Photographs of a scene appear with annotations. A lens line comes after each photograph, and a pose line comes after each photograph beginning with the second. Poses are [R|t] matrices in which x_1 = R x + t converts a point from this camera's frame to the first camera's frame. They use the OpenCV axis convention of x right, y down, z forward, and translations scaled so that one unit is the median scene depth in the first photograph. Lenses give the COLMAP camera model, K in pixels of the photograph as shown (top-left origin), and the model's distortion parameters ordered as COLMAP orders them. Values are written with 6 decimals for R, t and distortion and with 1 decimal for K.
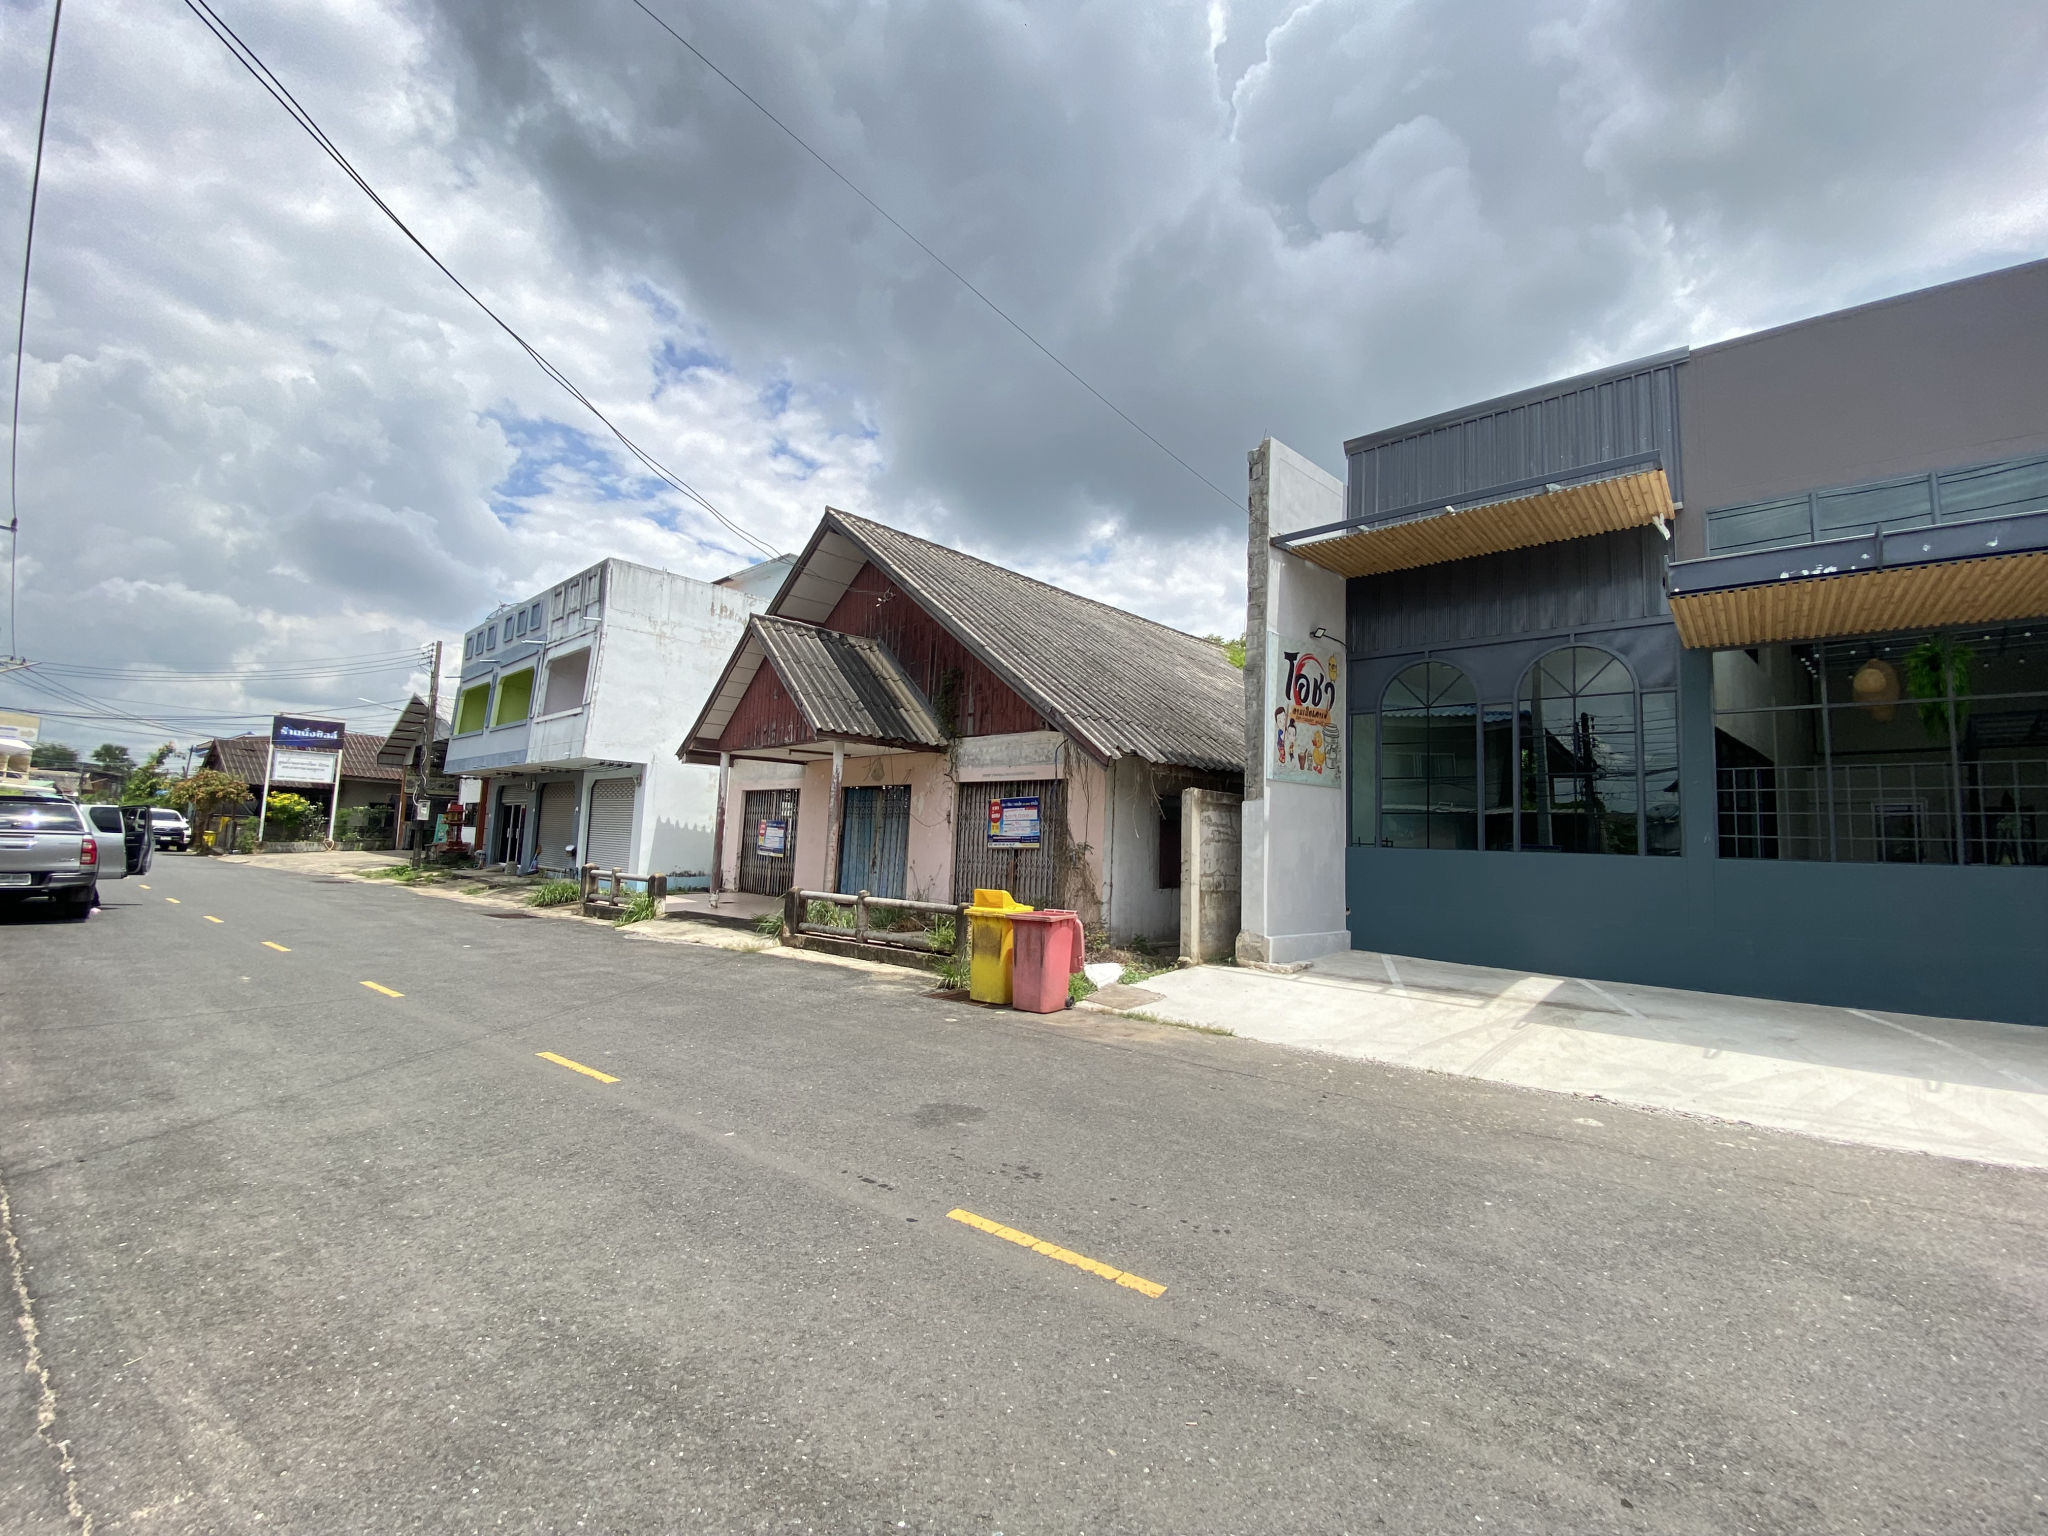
lens RADIAL K [[842.5, 0, 1047.0], [0, 842.5, 763.3], [0, 0, 1]] dist [0.002854, -0.001313]
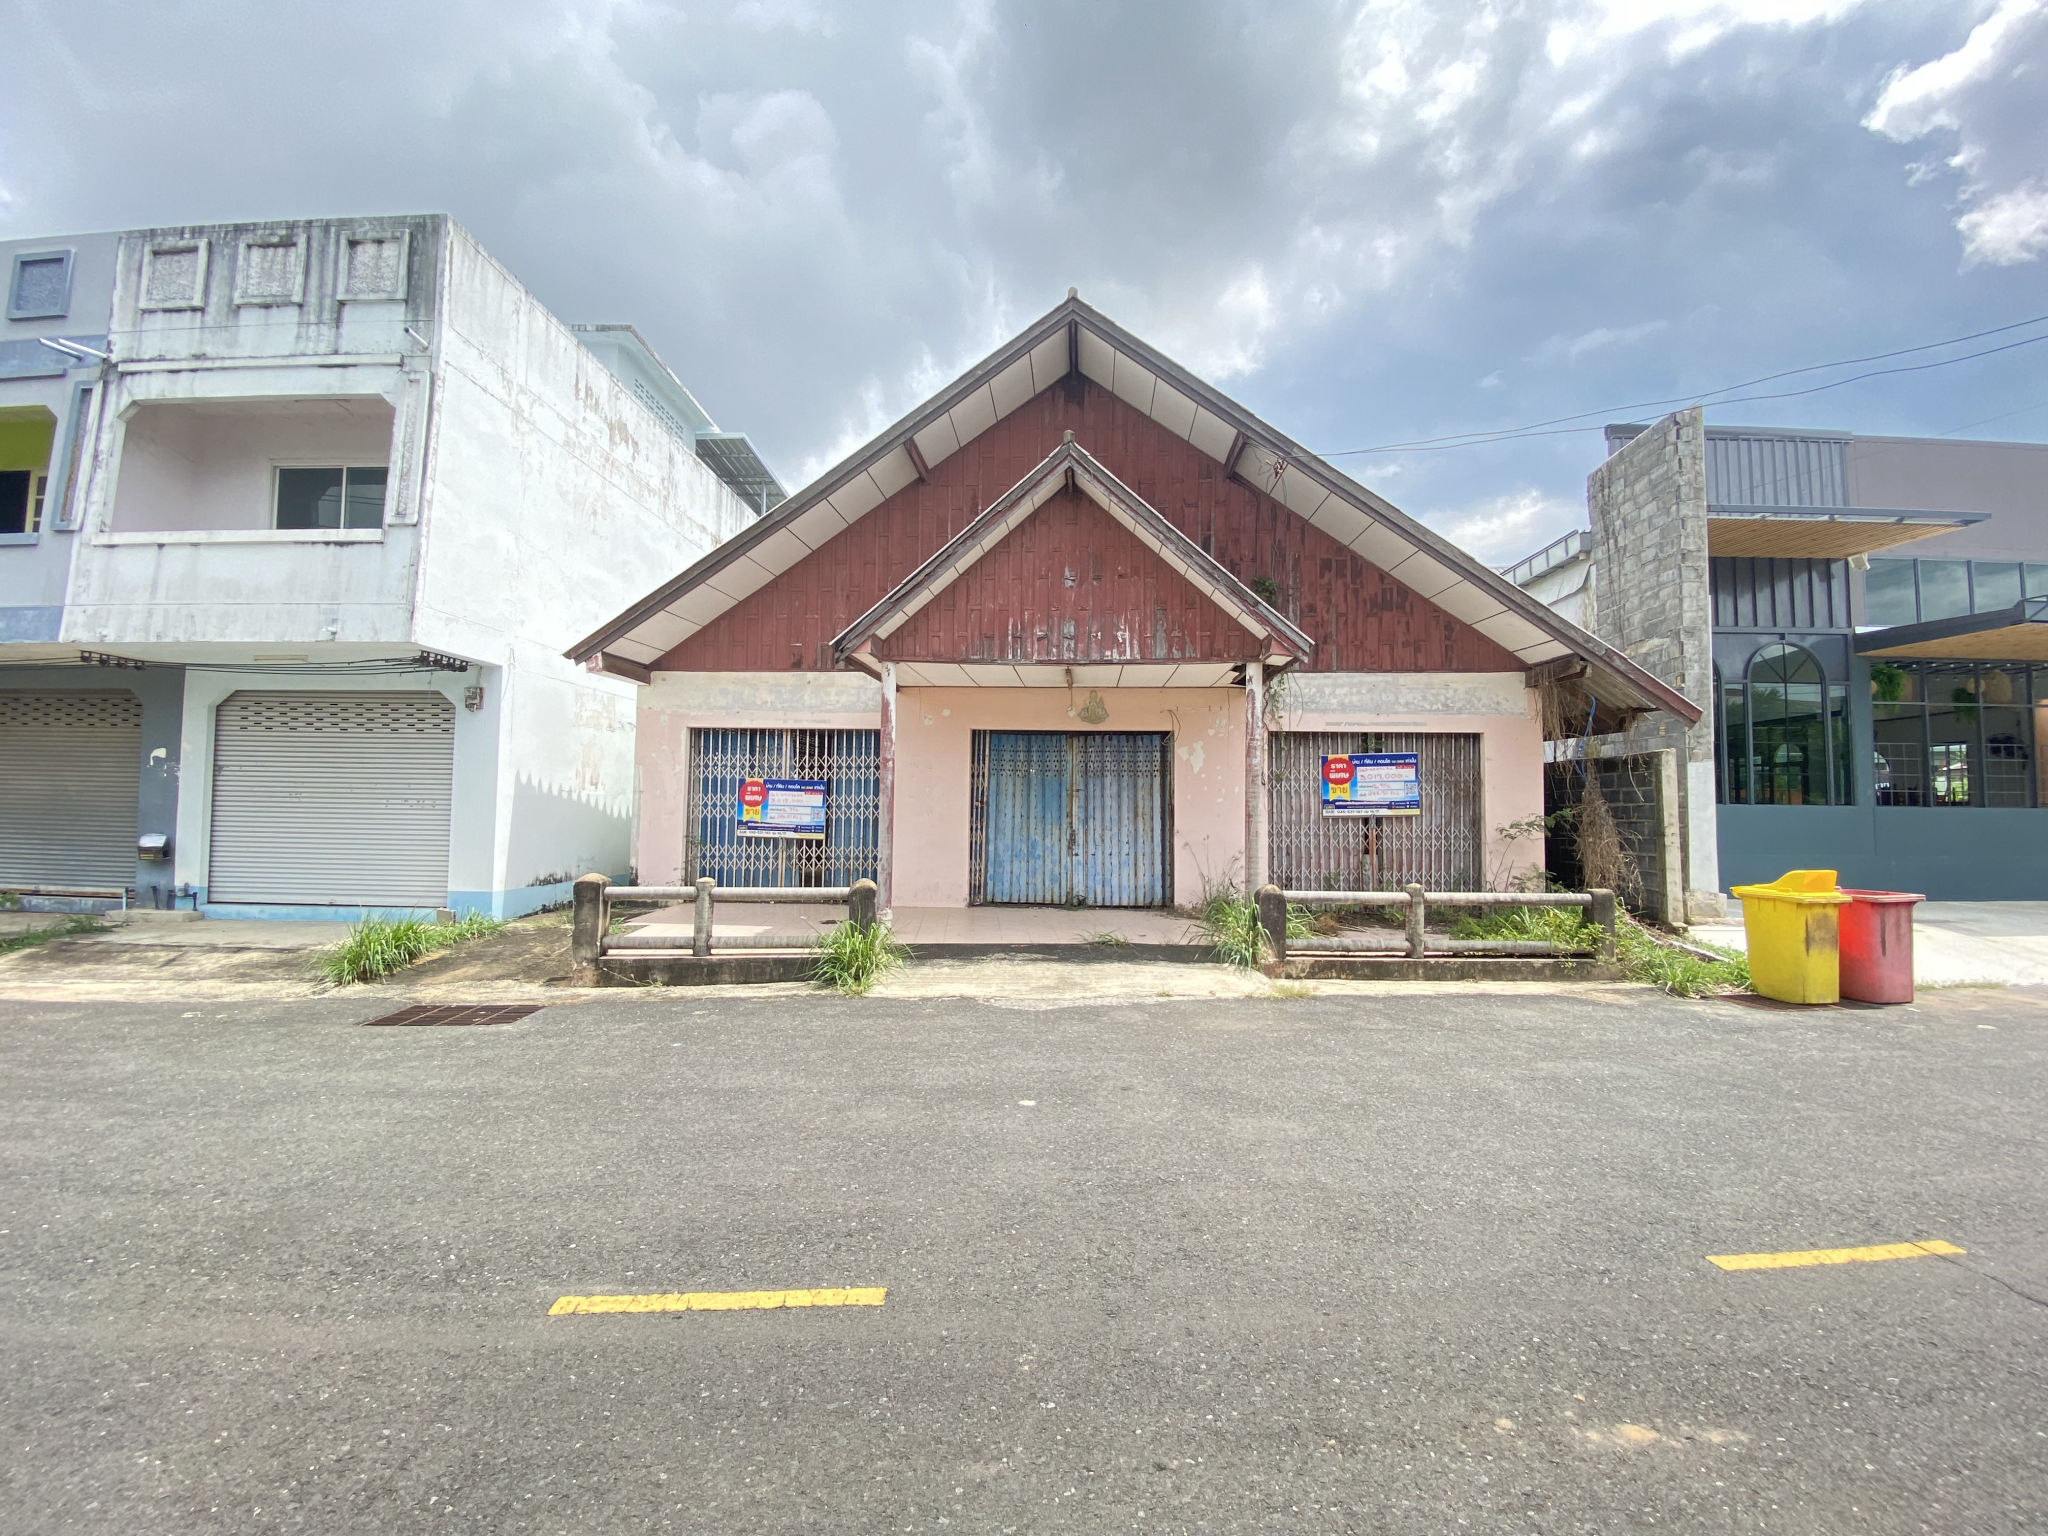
lens RADIAL K [[842.5, 0, 1024.4], [0, 842.5, 770.7], [0, 0, 1]] dist [0.002854, -0.001313]
pose [[0.764654, 0.005471, 0.644418, -0.765704], [-0.047344, 0.997739, 0.047706, 0.032754], [-0.642700, -0.066988, 0.763184, 0.566073]]
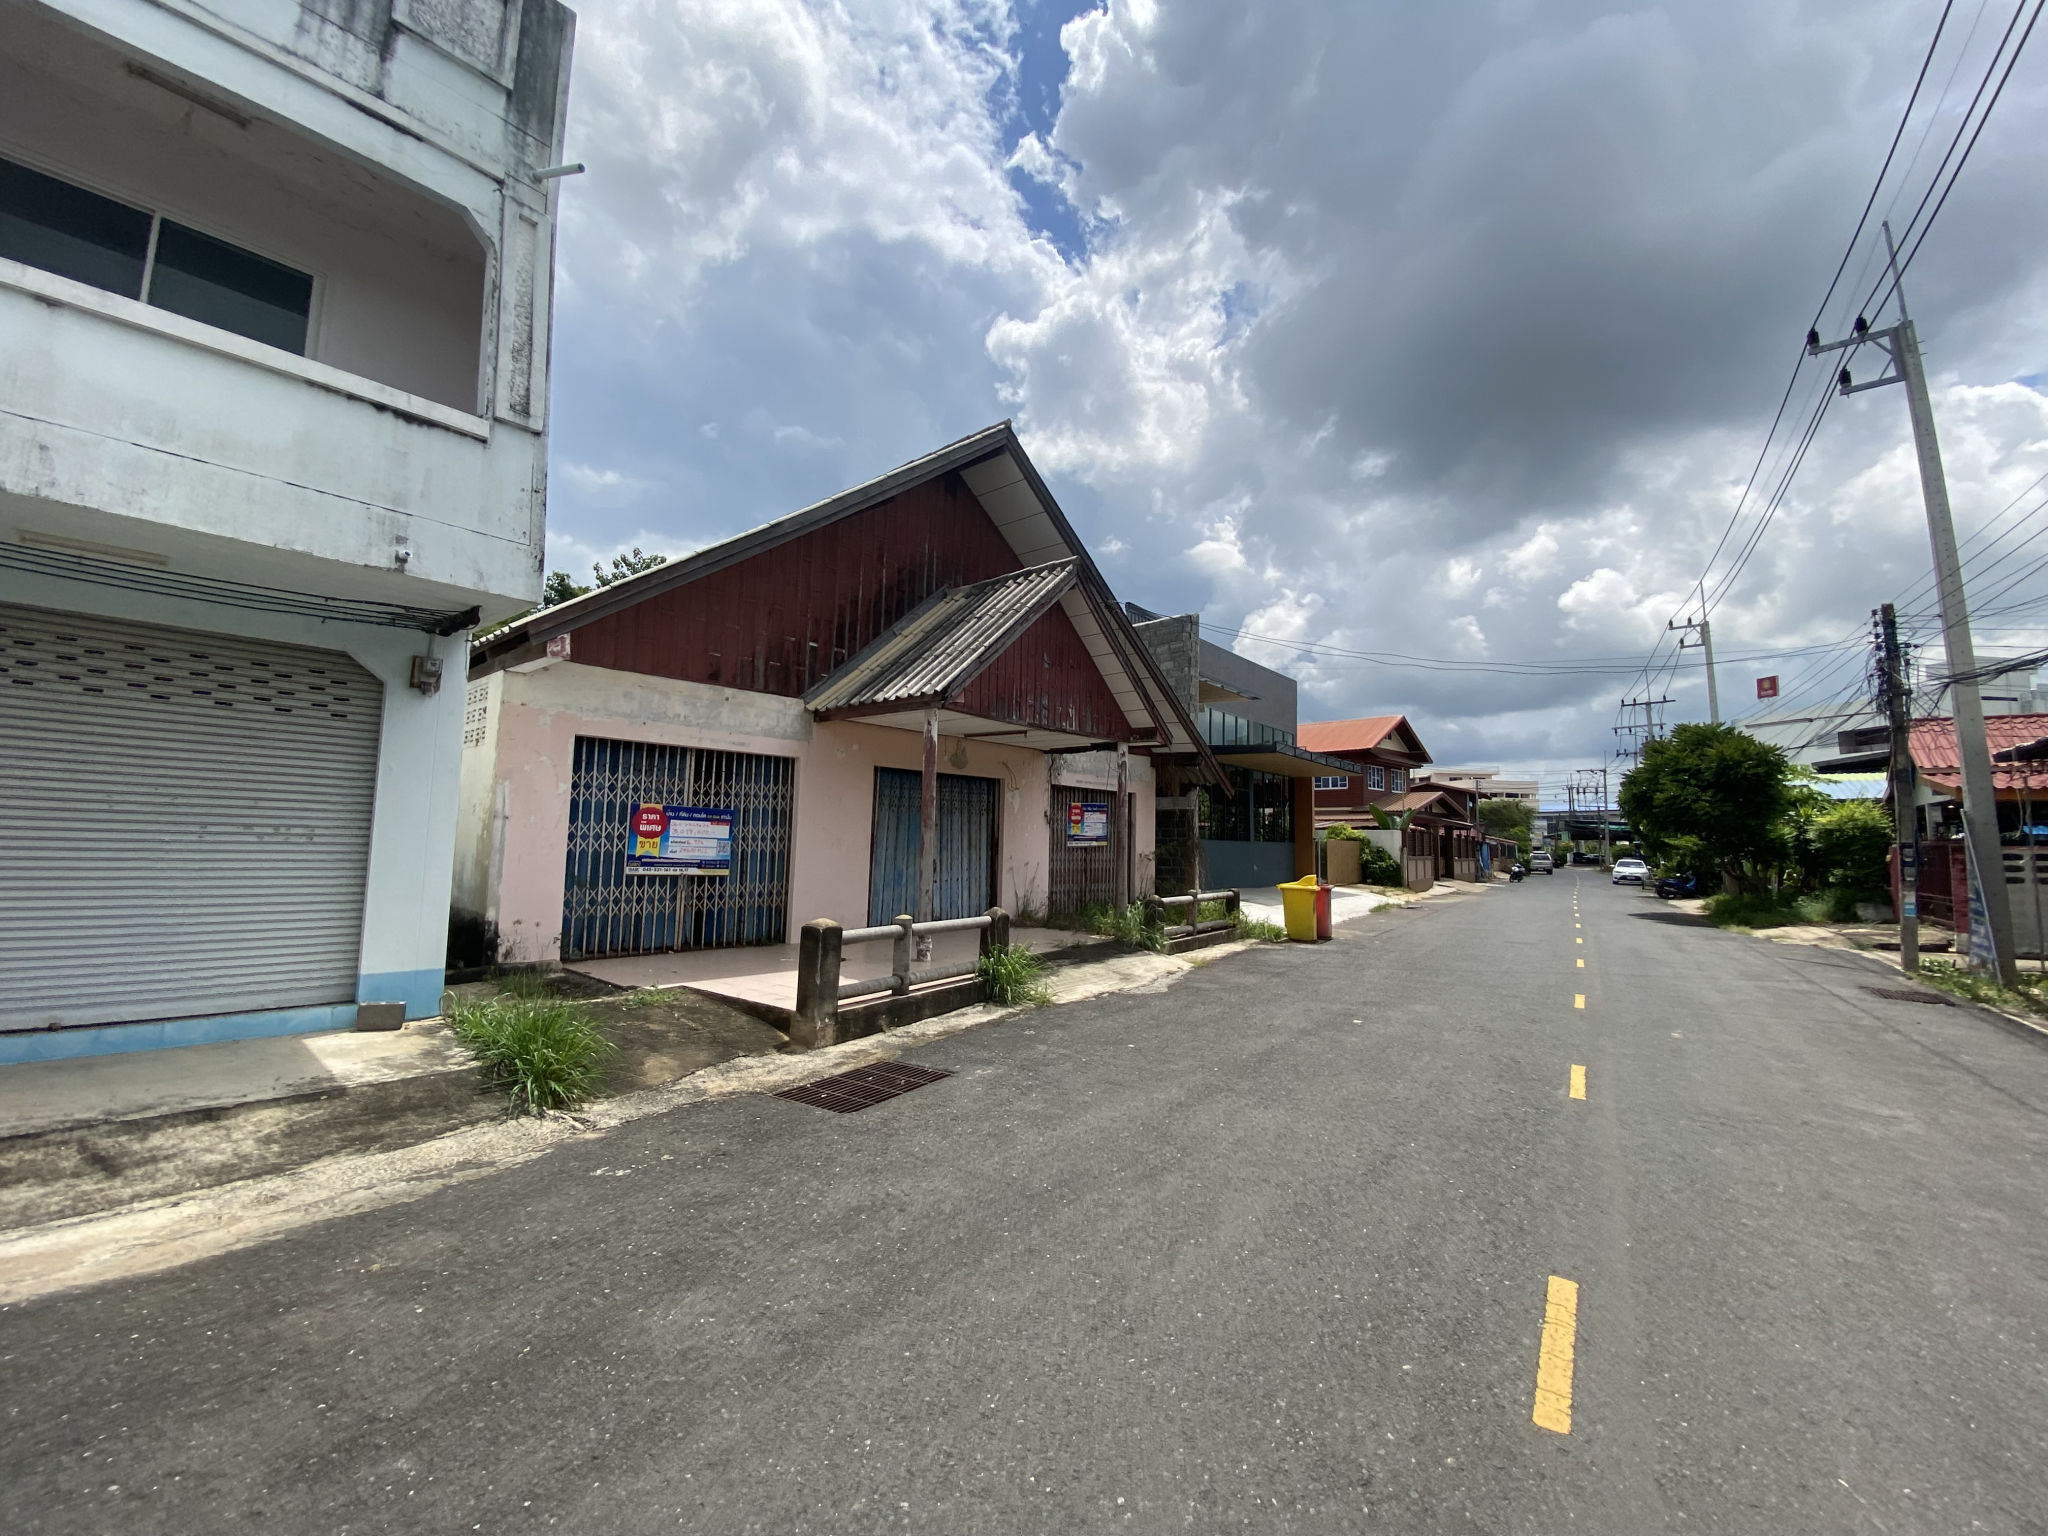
lens RADIAL K [[821.1, 0, 1019.2], [0, 821.1, 755.3], [0, 0, 1]] dist [-0.014560, -0.000130]
pose [[-0.031378, 0.082480, 0.996099, -1.096783], [-0.101340, 0.991191, -0.085266, 0.077368], [-0.994357, -0.103620, -0.022743, 1.065328]]
